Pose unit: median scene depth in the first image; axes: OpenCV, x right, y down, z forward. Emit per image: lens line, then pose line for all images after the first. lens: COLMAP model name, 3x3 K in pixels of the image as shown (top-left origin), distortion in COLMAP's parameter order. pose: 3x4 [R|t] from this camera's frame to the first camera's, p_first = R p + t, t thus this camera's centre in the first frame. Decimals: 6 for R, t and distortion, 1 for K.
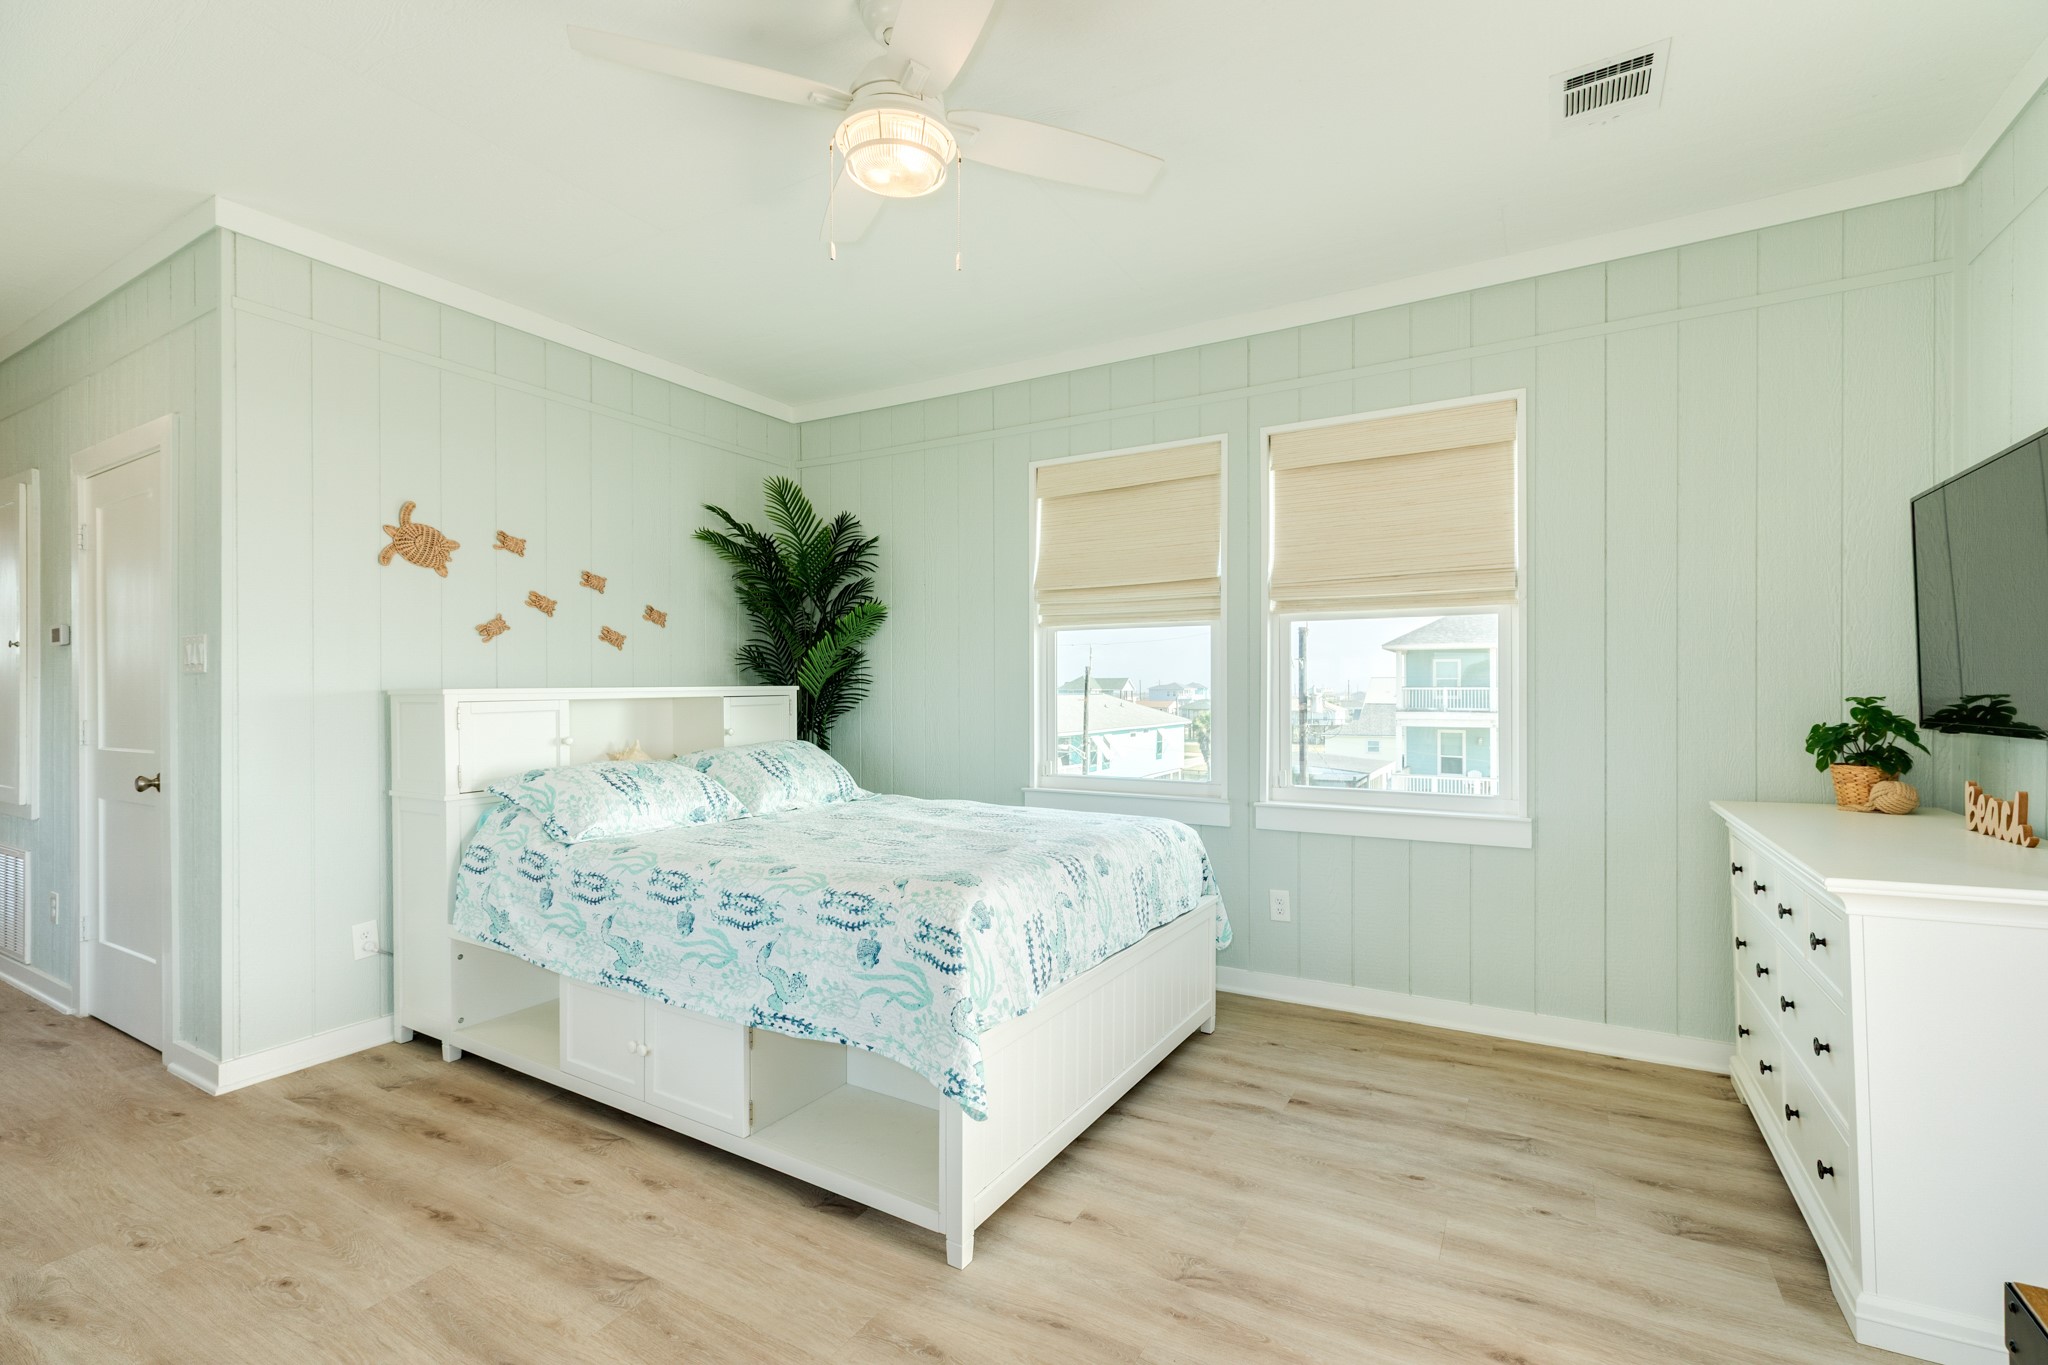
lens RADIAL K [[905.5, 0, 1022.2], [0, 905.5, 687.1], [0, 0, 1]] dist [0.000757, 0.000733]
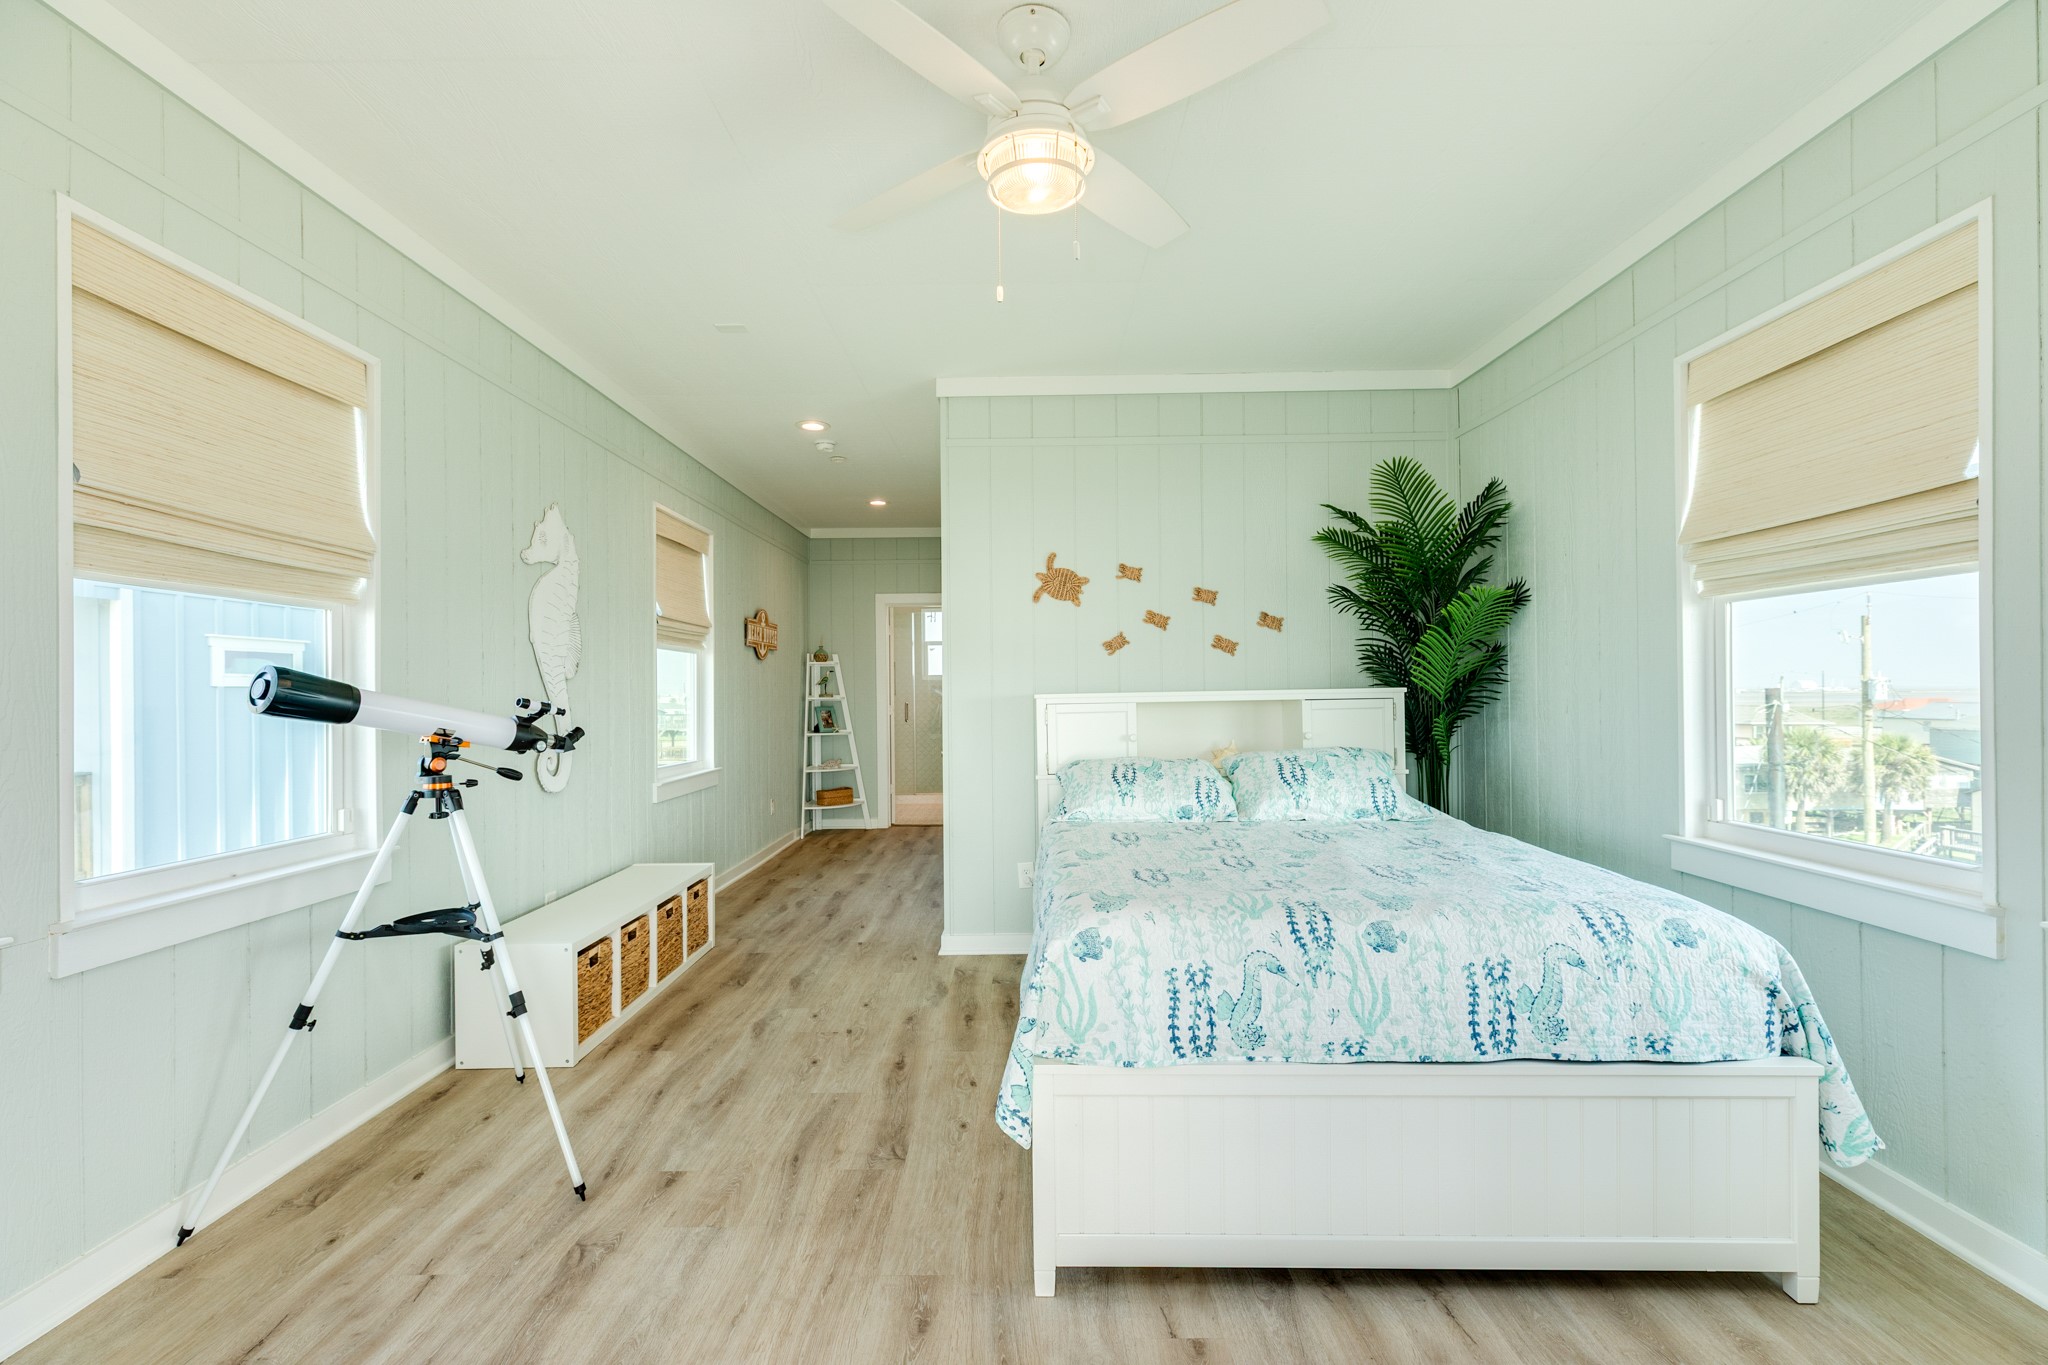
lens RADIAL K [[905.5, 0, 1025.3], [0, 905.5, 687.3], [0, 0, 1]] dist [0.000757, 0.000733]
pose [[0.501046, -0.005641, -0.865403, 0.502634], [0.011608, 0.999933, 0.000203, -0.008625], [0.865343, -0.010147, 0.501077, 0.328725]]
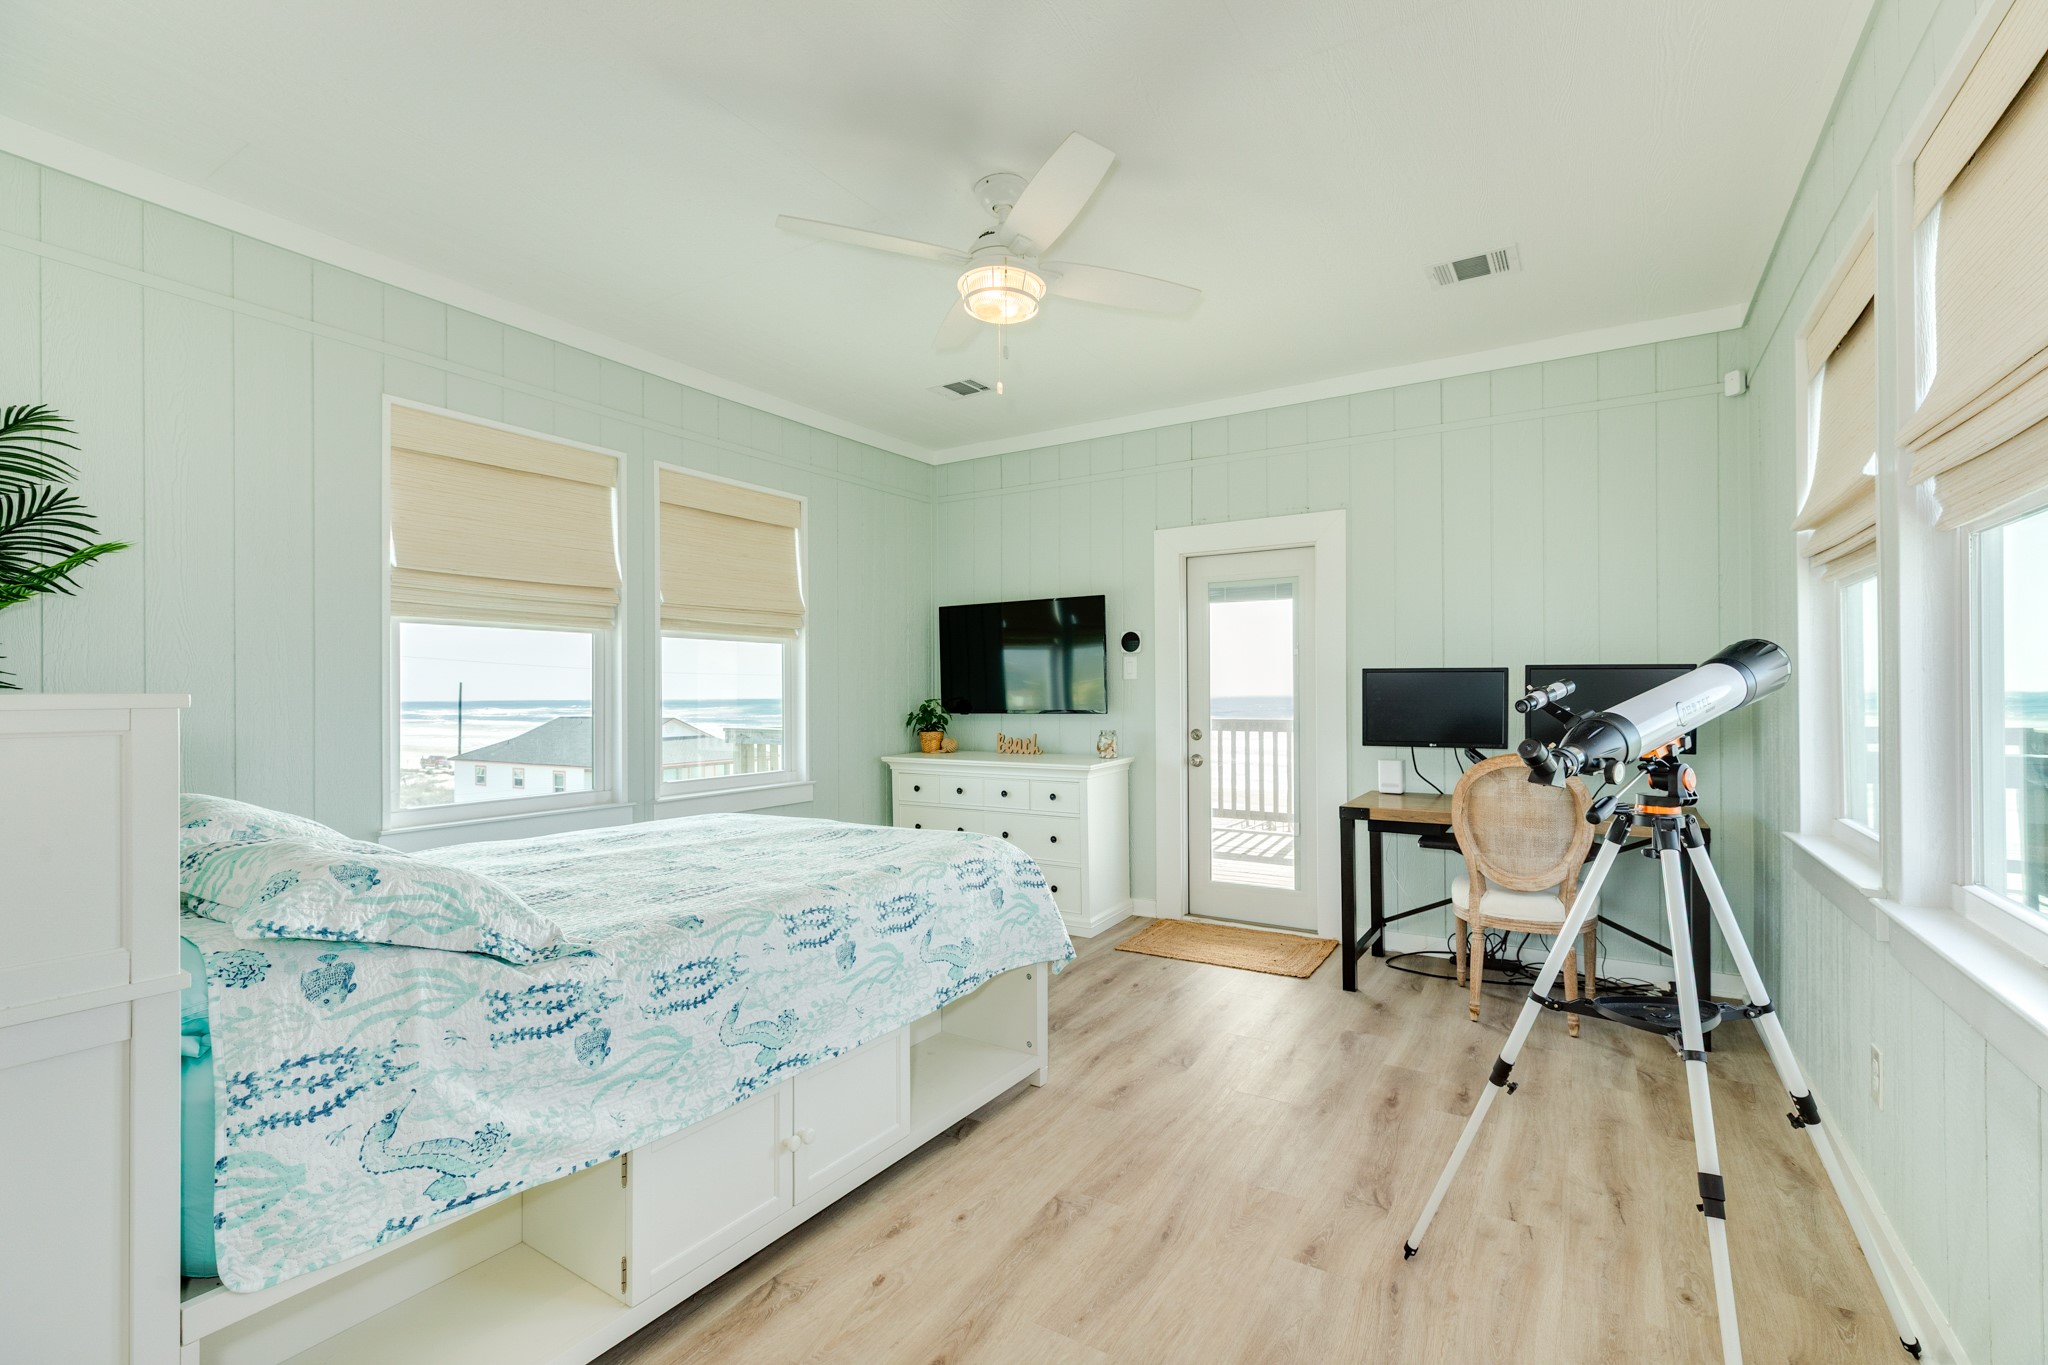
lens RADIAL K [[905.5, 0, 1013.9], [0, 905.5, 692.1], [0, 0, 1]] dist [0.000757, 0.000733]
pose [[0.040174, 0.005259, 0.999179, -1.012022], [0.003045, 0.999981, -0.005386, 0.005088], [-0.999188, 0.003259, 0.040157, 0.642144]]
